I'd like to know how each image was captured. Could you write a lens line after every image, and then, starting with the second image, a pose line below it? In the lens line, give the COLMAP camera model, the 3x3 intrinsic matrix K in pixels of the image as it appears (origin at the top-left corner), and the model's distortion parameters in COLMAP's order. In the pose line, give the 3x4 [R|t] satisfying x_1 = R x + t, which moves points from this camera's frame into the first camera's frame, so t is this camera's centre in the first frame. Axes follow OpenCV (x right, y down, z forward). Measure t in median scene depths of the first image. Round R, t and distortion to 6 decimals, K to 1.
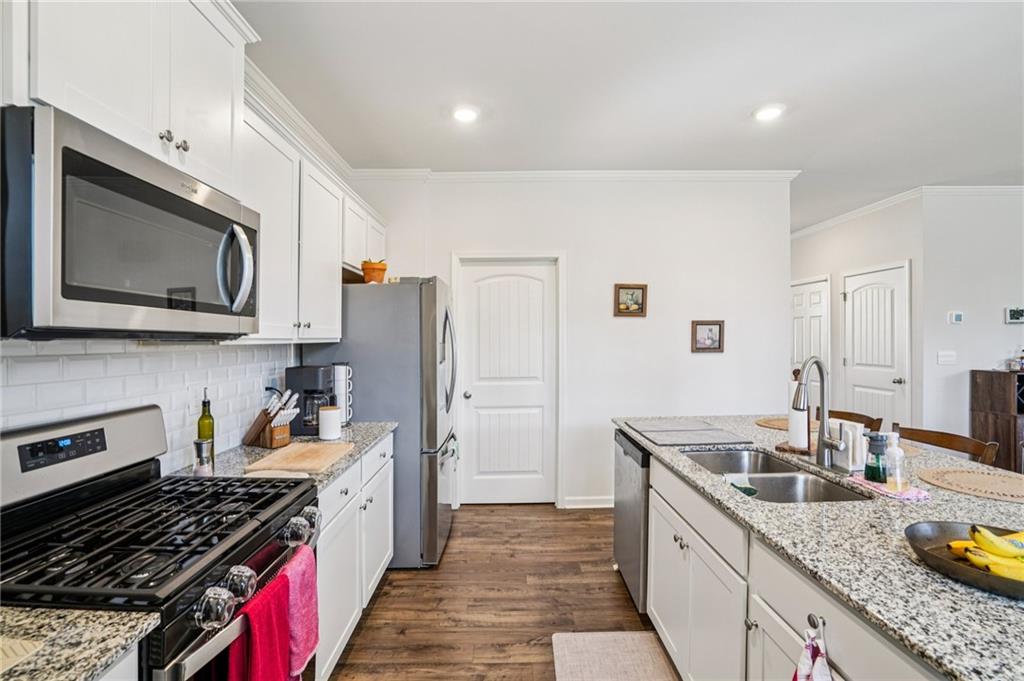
lens RADIAL K [[476.0, 0, 503.0], [0, 476.0, 342.2], [0, 0, 1]] dist [-0.048090, 0.014620]
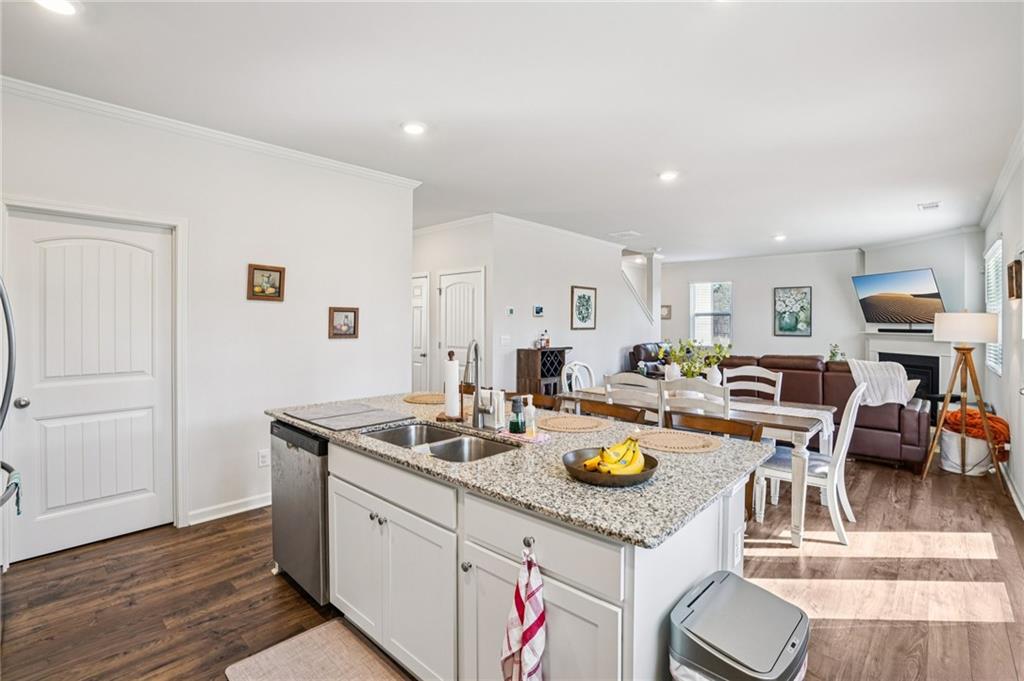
lens RADIAL K [[476.0, 0, 502.5], [0, 476.0, 327.9], [0, 0, 1]] dist [-0.048090, 0.014620]
pose [[0.694334, 0.004758, 0.719637, -0.110027], [-0.004083, 0.999988, -0.002672, 0.000305], [-0.719641, -0.001083, 0.694346, 0.039799]]
